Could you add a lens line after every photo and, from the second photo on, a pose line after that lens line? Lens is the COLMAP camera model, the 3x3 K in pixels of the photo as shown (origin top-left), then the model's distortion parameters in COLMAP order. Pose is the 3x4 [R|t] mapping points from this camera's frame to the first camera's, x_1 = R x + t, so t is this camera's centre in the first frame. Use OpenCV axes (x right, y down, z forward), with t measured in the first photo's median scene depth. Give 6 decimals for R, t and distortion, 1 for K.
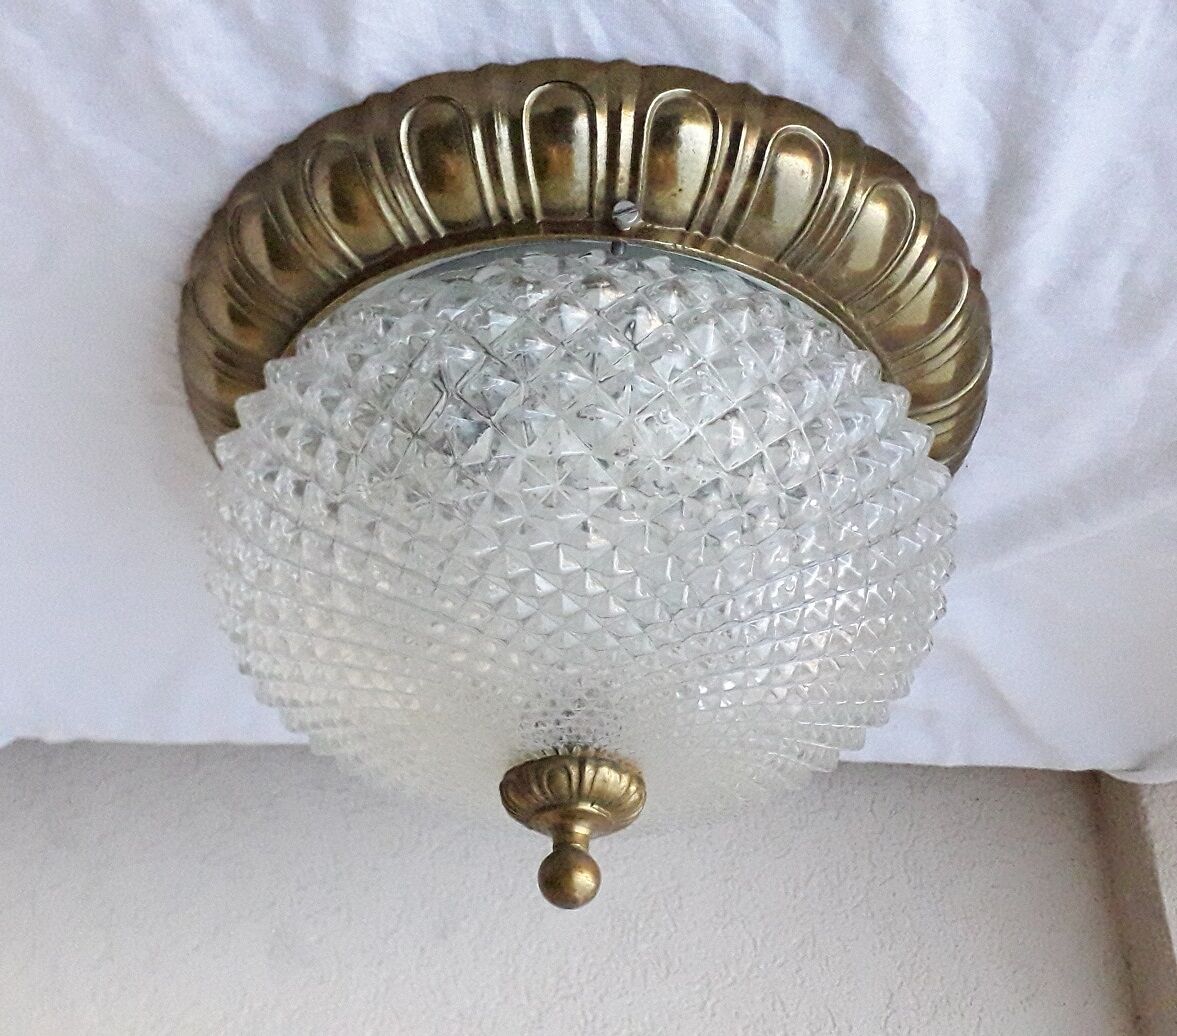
lens RADIAL K [[1178.7, 0, 588.5], [0, 1178.7, 518.0], [0, 0, 1]] dist [-0.044695, 0.006488]
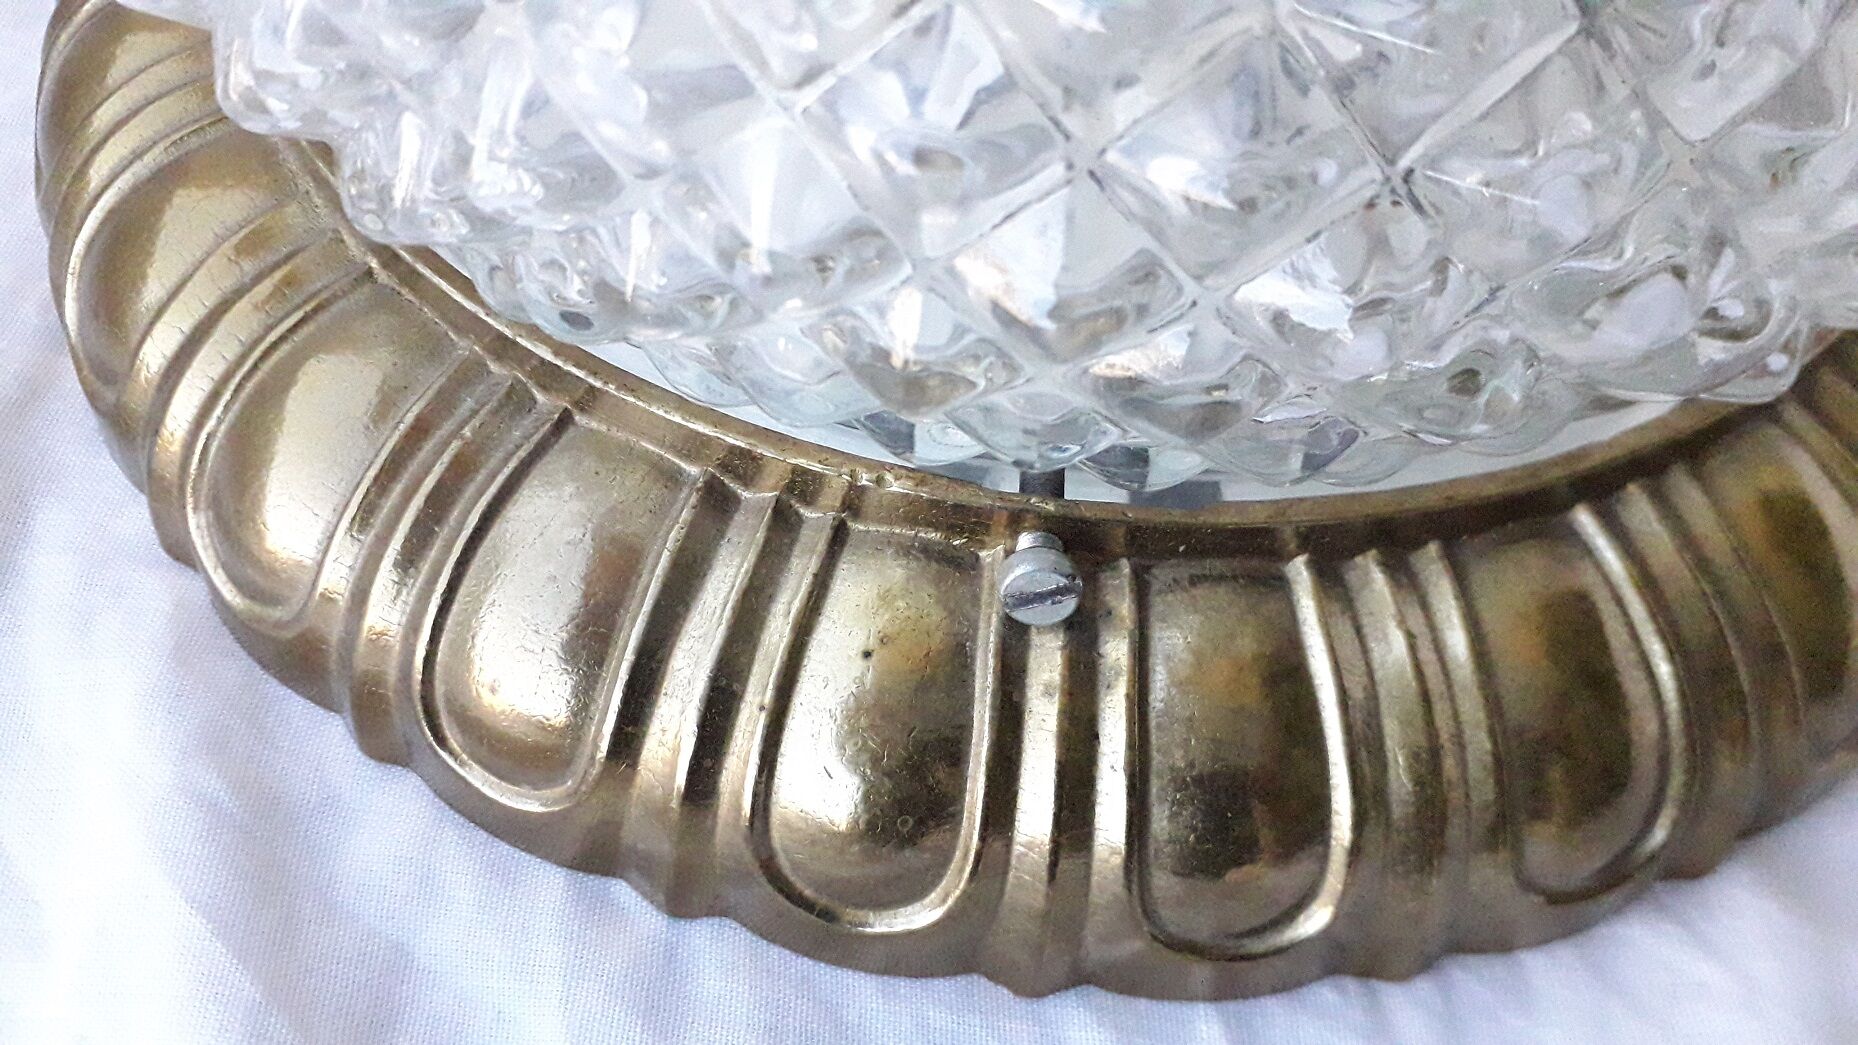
lens RADIAL K [[1735.1, 0, 921.8], [0, 1735.1, 566.3], [0, 0, 1]] dist [0.179933, -0.001120]
pose [[-0.999709, -0.020395, 0.012882, 0.056087], [0.014040, -0.926194, -0.376786, -0.075279], [0.019616, -0.376495, 0.926211, 0.553406]]
